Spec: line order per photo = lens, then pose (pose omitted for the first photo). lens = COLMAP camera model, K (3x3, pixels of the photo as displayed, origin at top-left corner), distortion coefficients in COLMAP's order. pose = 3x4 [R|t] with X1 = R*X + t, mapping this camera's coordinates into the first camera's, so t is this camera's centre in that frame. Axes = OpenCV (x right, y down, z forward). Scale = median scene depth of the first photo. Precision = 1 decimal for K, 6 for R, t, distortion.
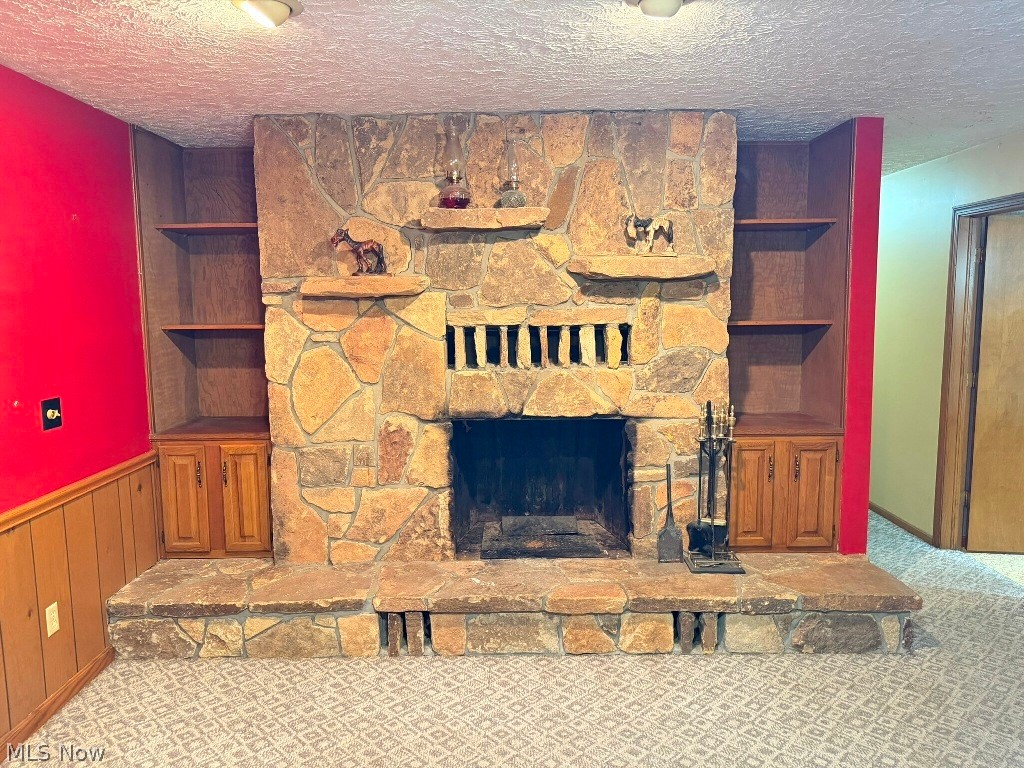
lens RADIAL K [[726.0, 0, 517.5], [0, 726.0, 391.2], [0, 0, 1]] dist [0.054255, -0.066231]
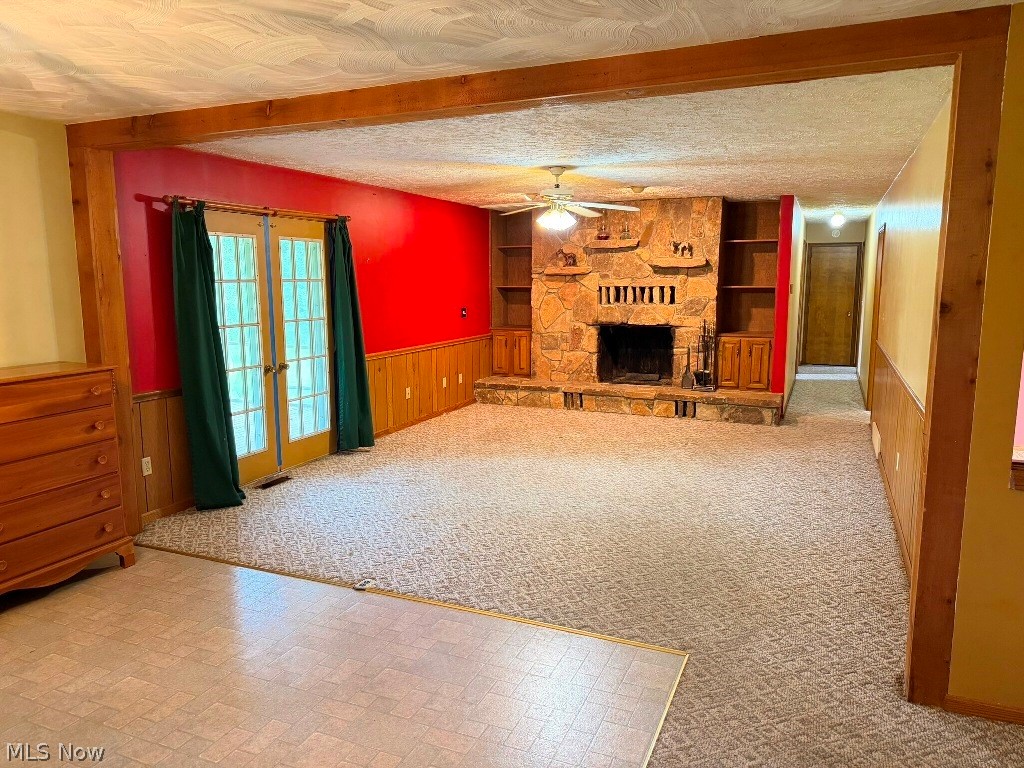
lens RADIAL K [[726.0, 0, 507.0], [0, 726.0, 381.8], [0, 0, 1]] dist [0.054255, -0.066231]
pose [[0.913179, 0.061624, -0.402873, 0.644155], [-0.054273, 0.998086, 0.029651, 0.180681], [0.403929, -0.005211, 0.914775, -1.421513]]
